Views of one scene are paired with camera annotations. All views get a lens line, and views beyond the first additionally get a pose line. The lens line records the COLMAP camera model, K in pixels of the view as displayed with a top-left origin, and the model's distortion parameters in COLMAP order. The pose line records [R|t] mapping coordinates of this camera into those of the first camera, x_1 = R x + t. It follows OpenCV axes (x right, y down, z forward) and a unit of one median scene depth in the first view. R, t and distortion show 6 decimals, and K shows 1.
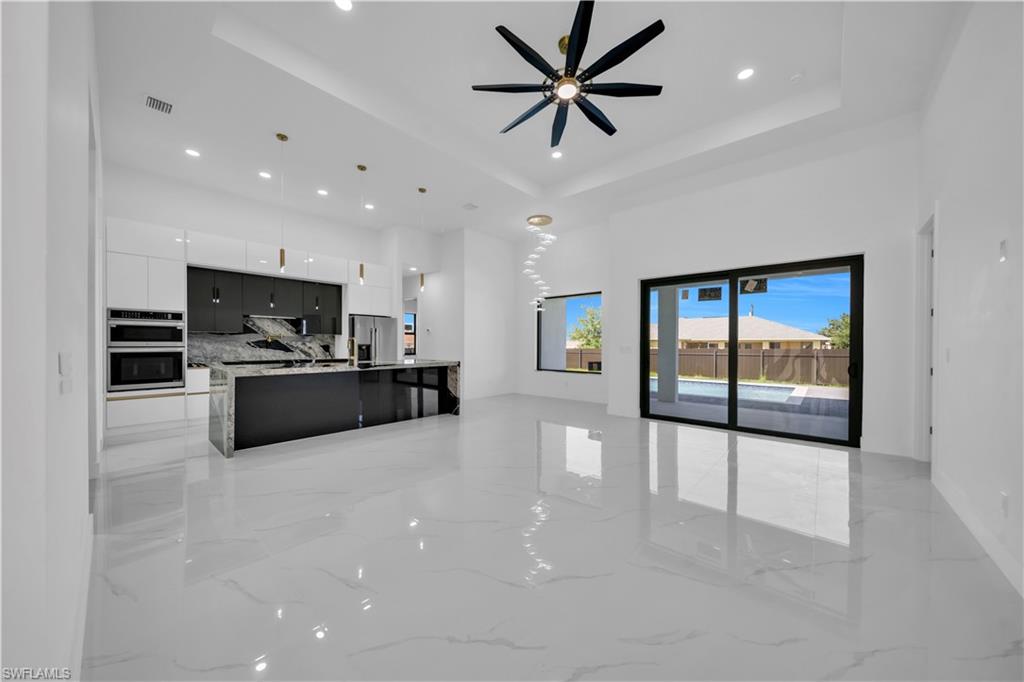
lens RADIAL K [[353.3, 0, 510.7], [0, 353.3, 346.7], [0, 0, 1]] dist [0.000379, -0.000105]
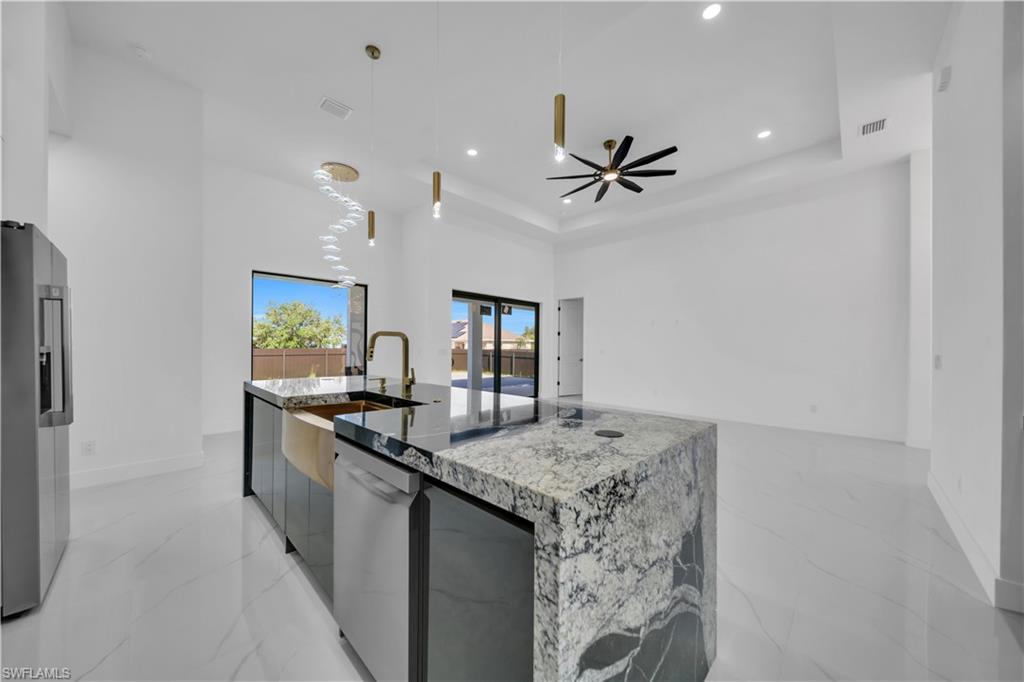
lens RADIAL K [[353.3, 0, 510.7], [0, 353.3, 346.7], [0, 0, 1]] dist [0.000379, -0.000105]
pose [[0.048173, 0.004721, 0.998828, -0.745200], [0.001184, 0.999988, -0.004783, 0.002639], [-0.998838, 0.001413, 0.048167, 0.735966]]
